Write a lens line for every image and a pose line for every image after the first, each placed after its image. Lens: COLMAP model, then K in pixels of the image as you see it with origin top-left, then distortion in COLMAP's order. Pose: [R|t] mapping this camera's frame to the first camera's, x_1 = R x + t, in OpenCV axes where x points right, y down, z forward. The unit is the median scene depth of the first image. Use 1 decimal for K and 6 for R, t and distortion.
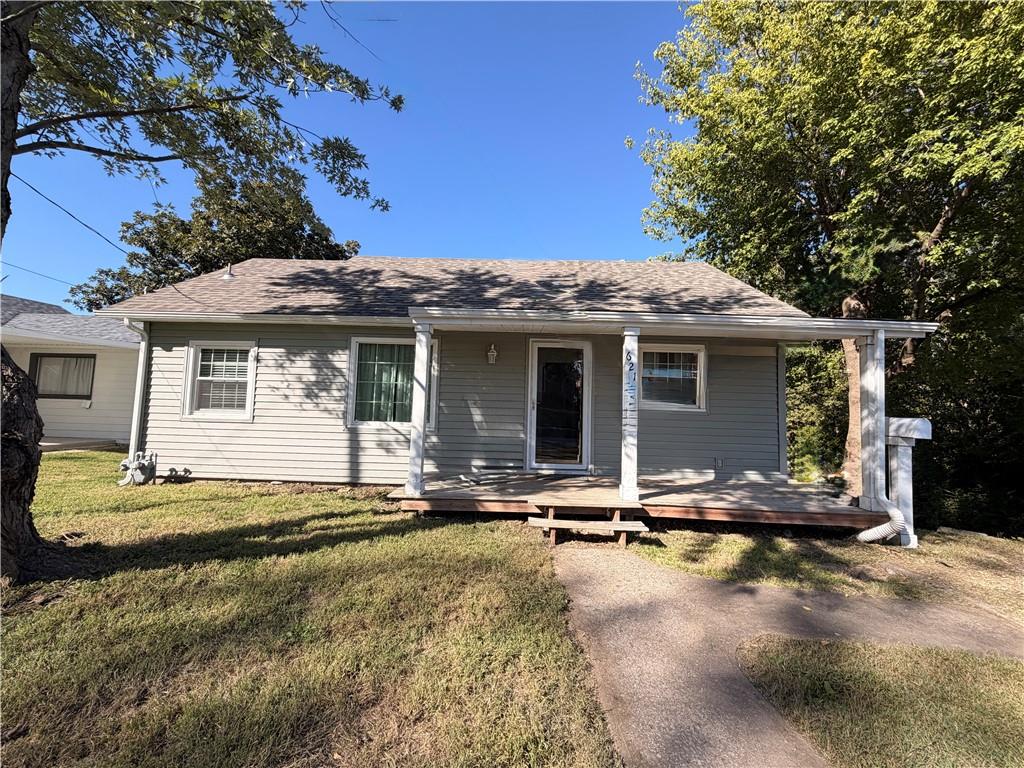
lens RADIAL K [[407.6, 0, 506.7], [0, 407.6, 381.7], [0, 0, 1]] dist [-0.000332, 0.000278]
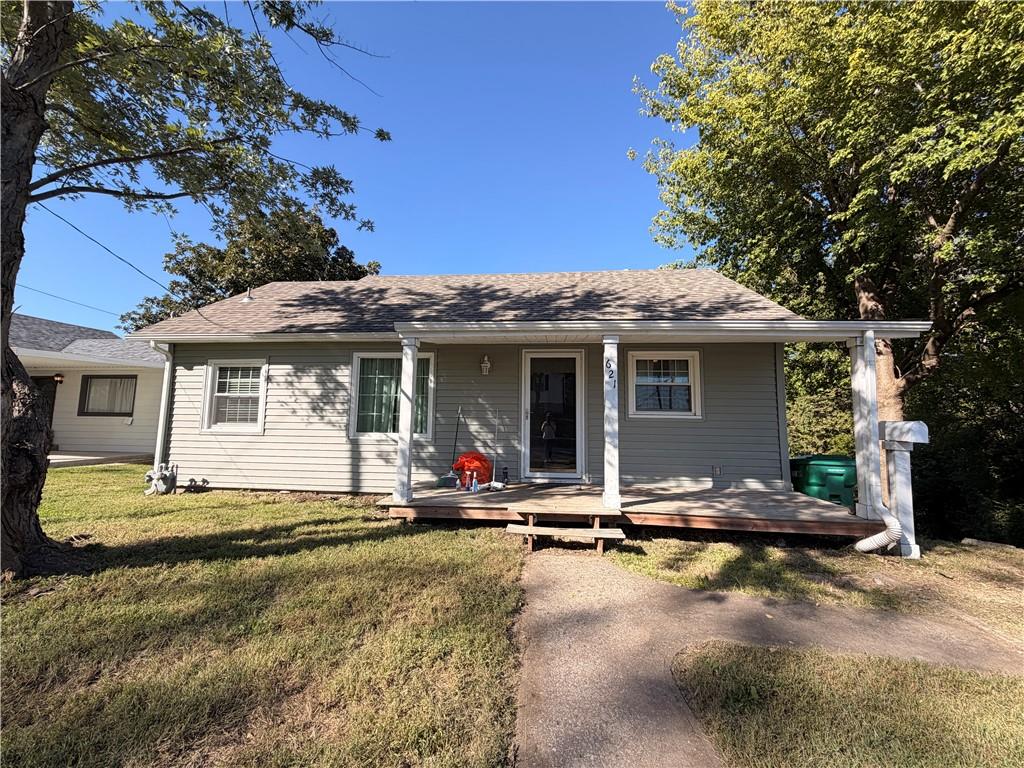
lens RADIAL K [[407.6, 0, 518.6], [0, 407.6, 382.4], [0, 0, 1]] dist [-0.000332, 0.000278]
pose [[0.997327, -0.020839, -0.070028, 0.141172], [0.018645, 0.999319, -0.031830, 0.010488], [0.070644, 0.030440, 0.997037, -0.020497]]
